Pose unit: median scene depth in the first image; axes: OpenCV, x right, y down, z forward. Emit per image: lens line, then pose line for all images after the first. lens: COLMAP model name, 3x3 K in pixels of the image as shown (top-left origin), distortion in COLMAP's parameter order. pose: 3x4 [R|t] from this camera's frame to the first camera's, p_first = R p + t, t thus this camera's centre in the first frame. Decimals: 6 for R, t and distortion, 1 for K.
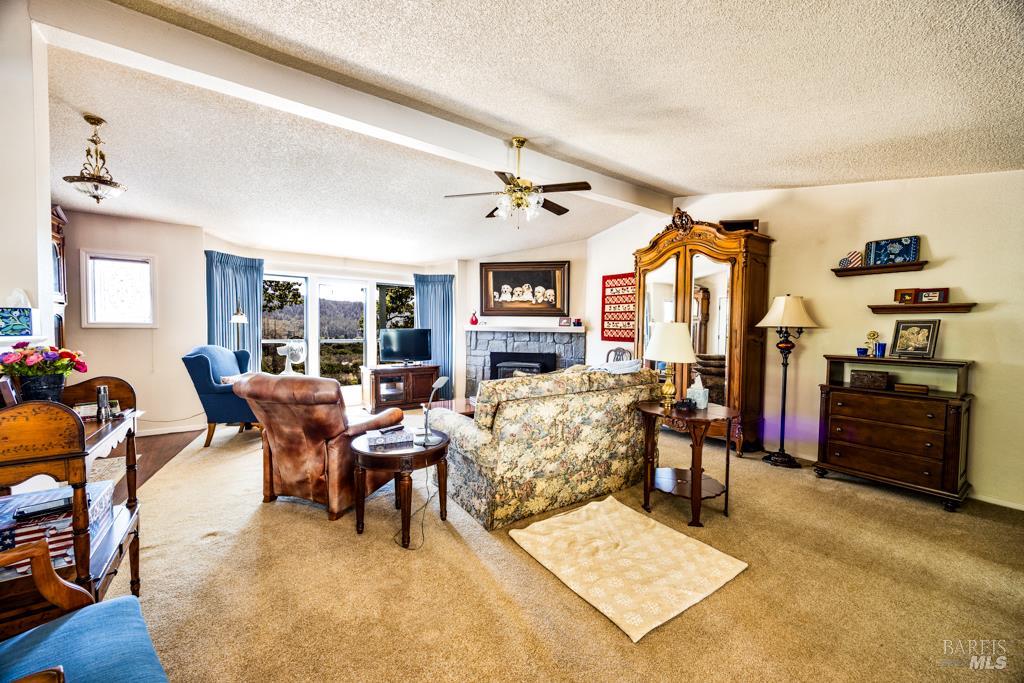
lens RADIAL K [[398.4, 0, 519.6], [0, 398.4, 343.4], [0, 0, 1]] dist [0.014473, 0.000132]
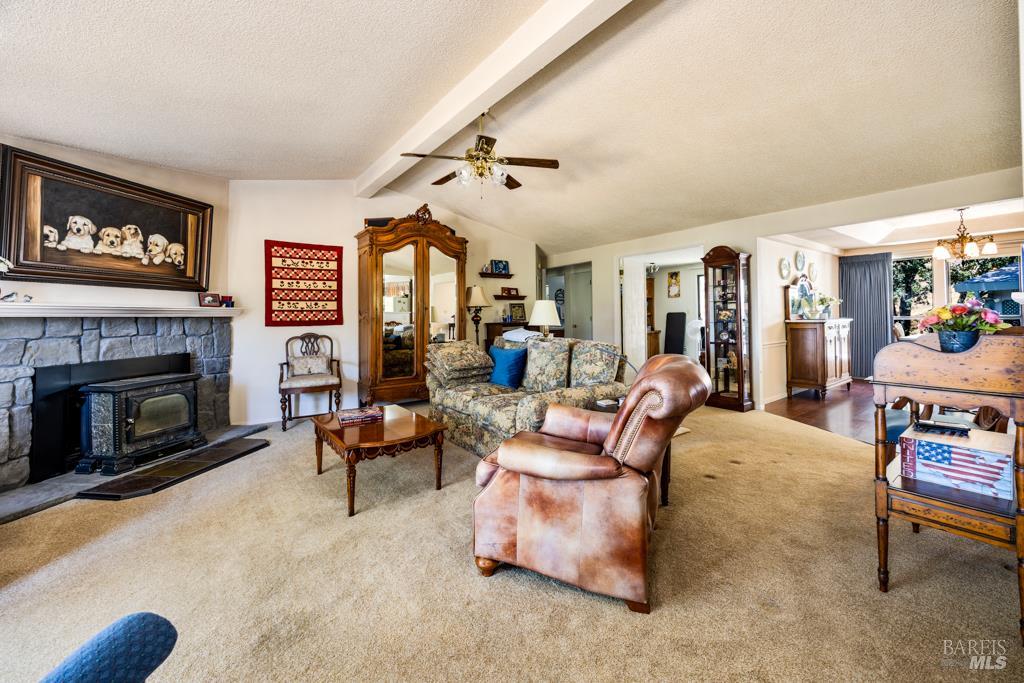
lens RADIAL K [[406.6, 0, 519.1], [0, 406.6, 308.3], [0, 0, 1]] dist [-0.000424, -0.000437]
pose [[-0.037844, 0.008018, 0.999252, -0.565538], [0.058119, 0.998293, -0.005809, -0.009713], [-0.997592, 0.057855, -0.038245, 0.564777]]
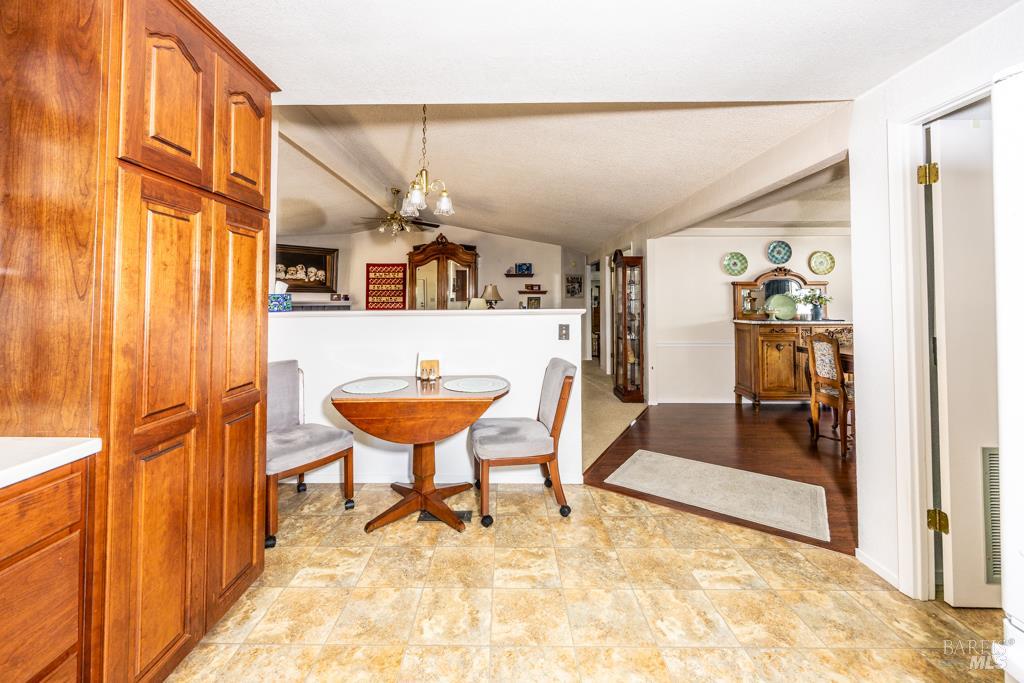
lens RADIAL K [[406.6, 0, 502.7], [0, 406.6, 288.0], [0, 0, 1]] dist [-0.000424, -0.000437]
pose [[0.593714, 0.015695, 0.804523, -0.631405], [0.040688, 0.997945, -0.049495, 0.002332], [-0.803647, 0.062121, 0.591856, -0.190422]]
